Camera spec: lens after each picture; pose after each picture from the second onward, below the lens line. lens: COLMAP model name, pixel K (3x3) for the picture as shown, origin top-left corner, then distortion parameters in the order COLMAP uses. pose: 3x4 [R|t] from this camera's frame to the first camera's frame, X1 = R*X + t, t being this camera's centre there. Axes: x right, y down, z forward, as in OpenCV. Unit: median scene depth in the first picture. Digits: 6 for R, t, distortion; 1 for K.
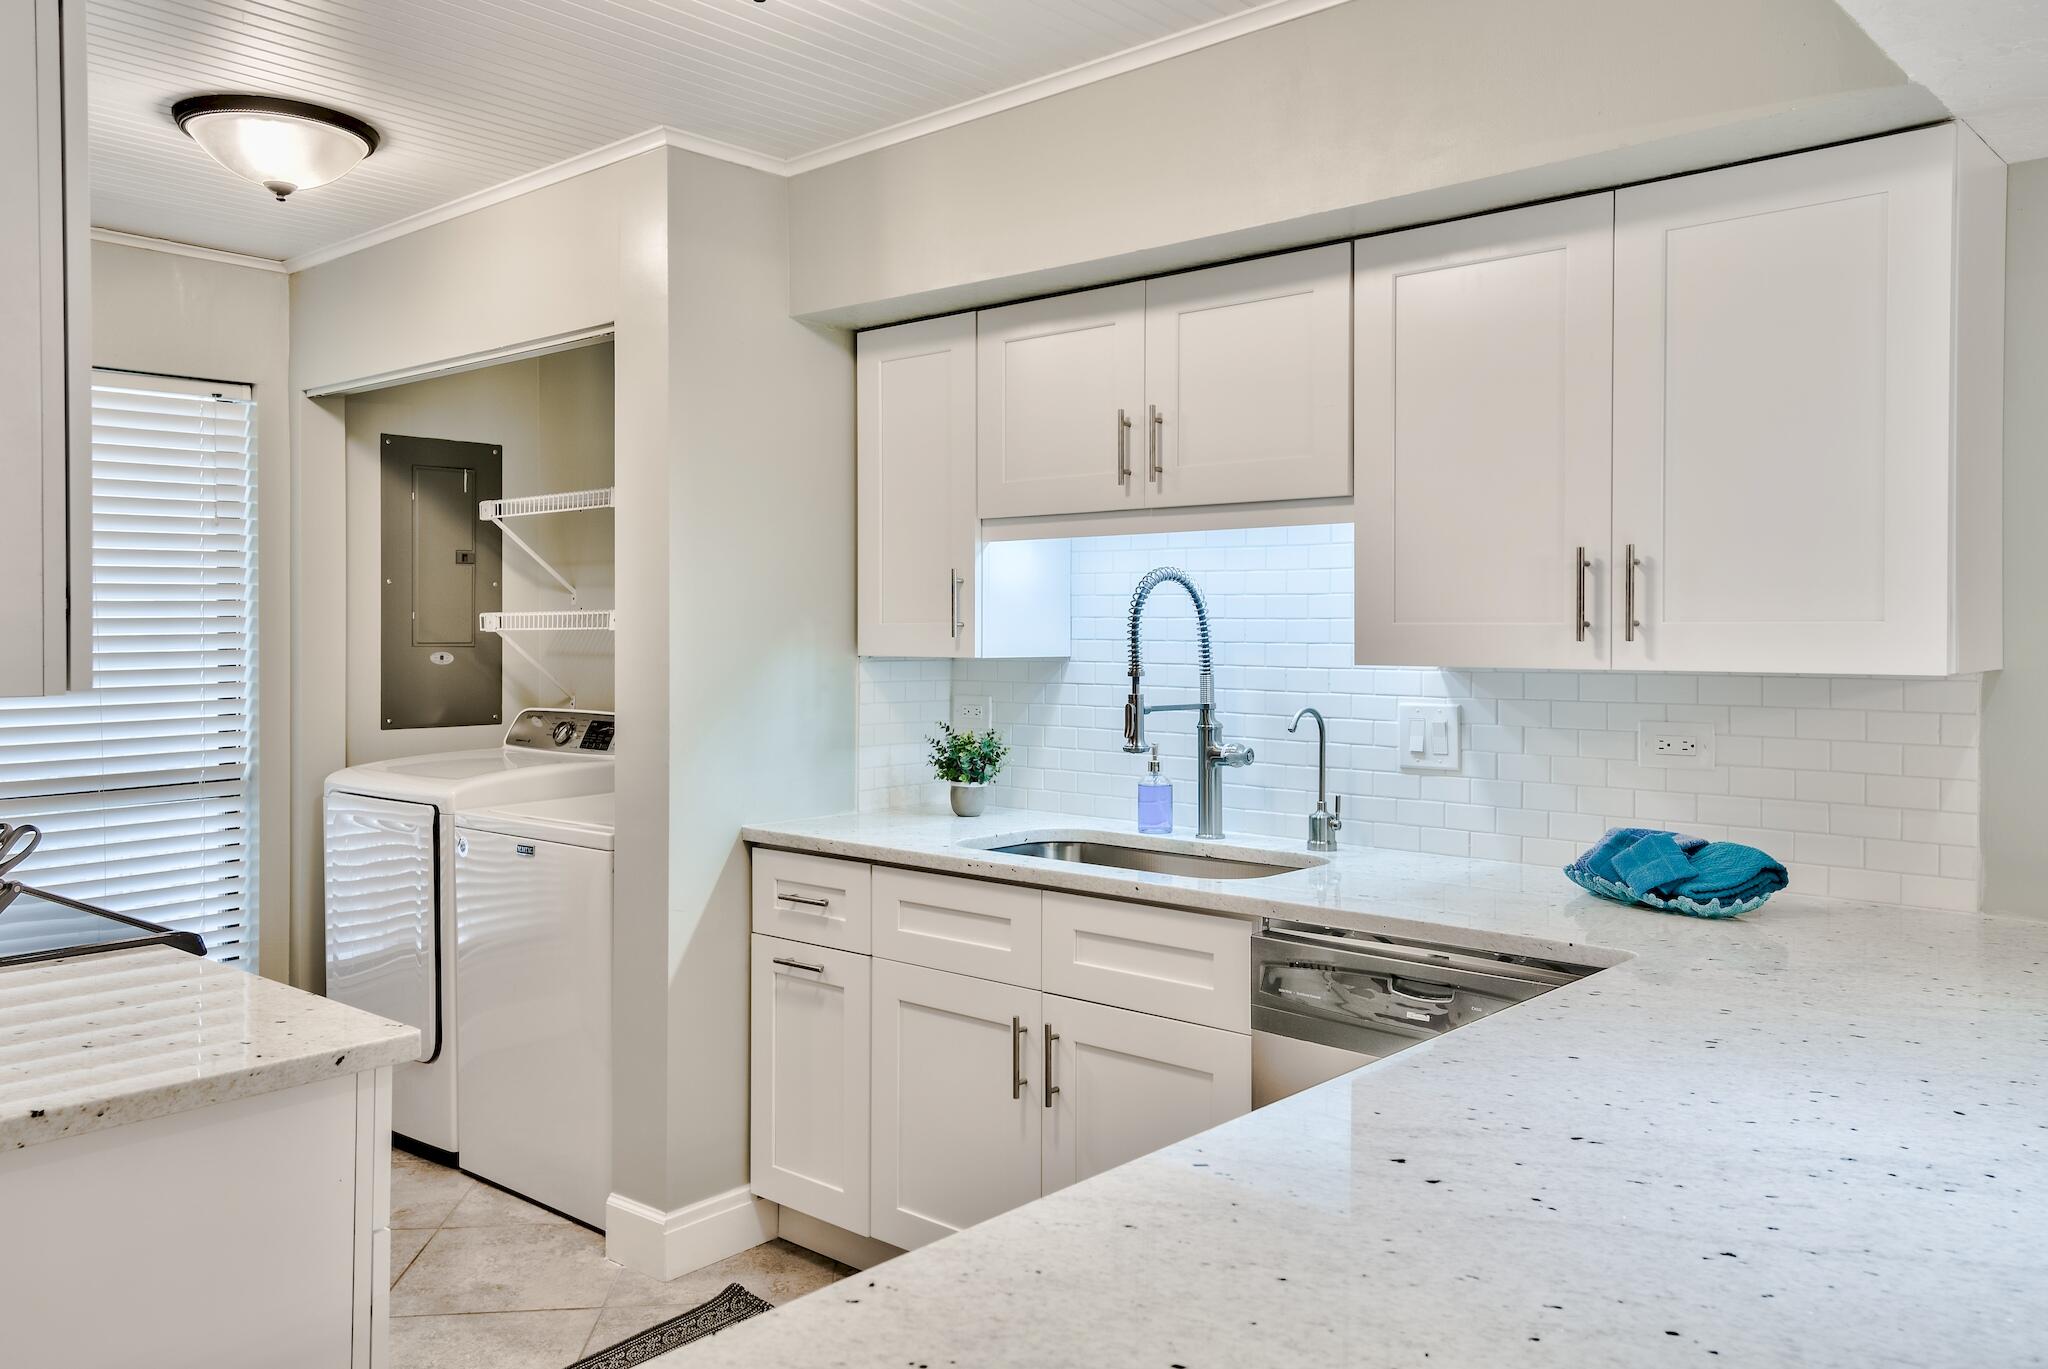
lens RADIAL K [[1514.7, 0, 1028.5], [0, 1514.7, 625.5], [0, 0, 1]] dist [0.005494, 0.000805]
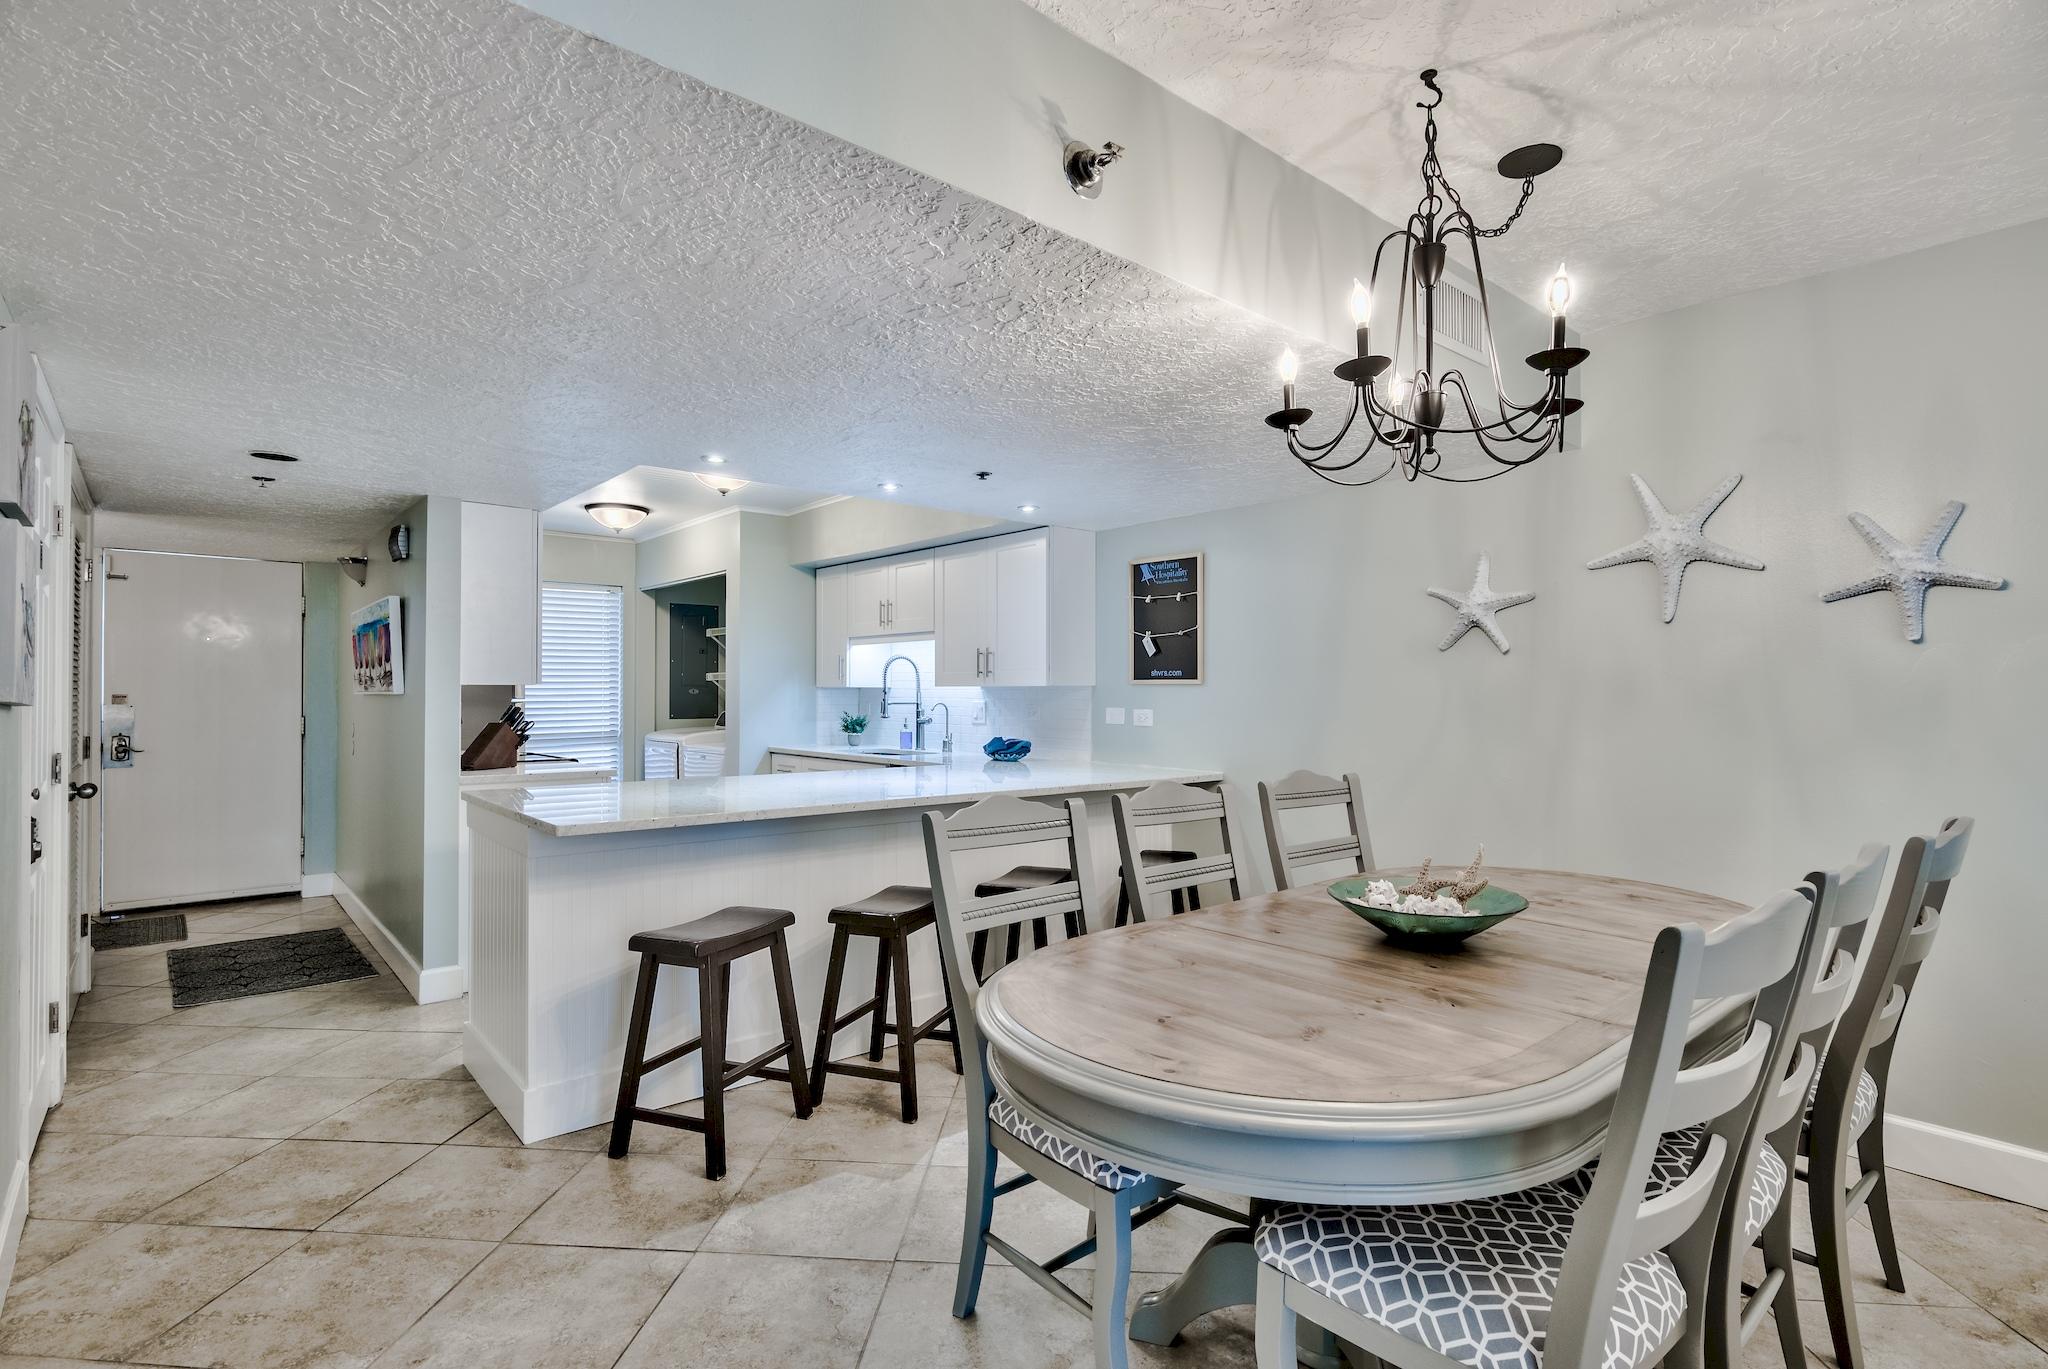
lens RADIAL K [[997.4, 0, 1024.0], [0, 997.4, 684.5], [0, 0, 1]] dist [-0.000629, -0.000008]
pose [[0.989070, 0.005288, -0.147355, 0.564793], [-0.007101, 0.999905, -0.011781, 0.036961], [0.147278, 0.012699, 0.989014, -0.790448]]
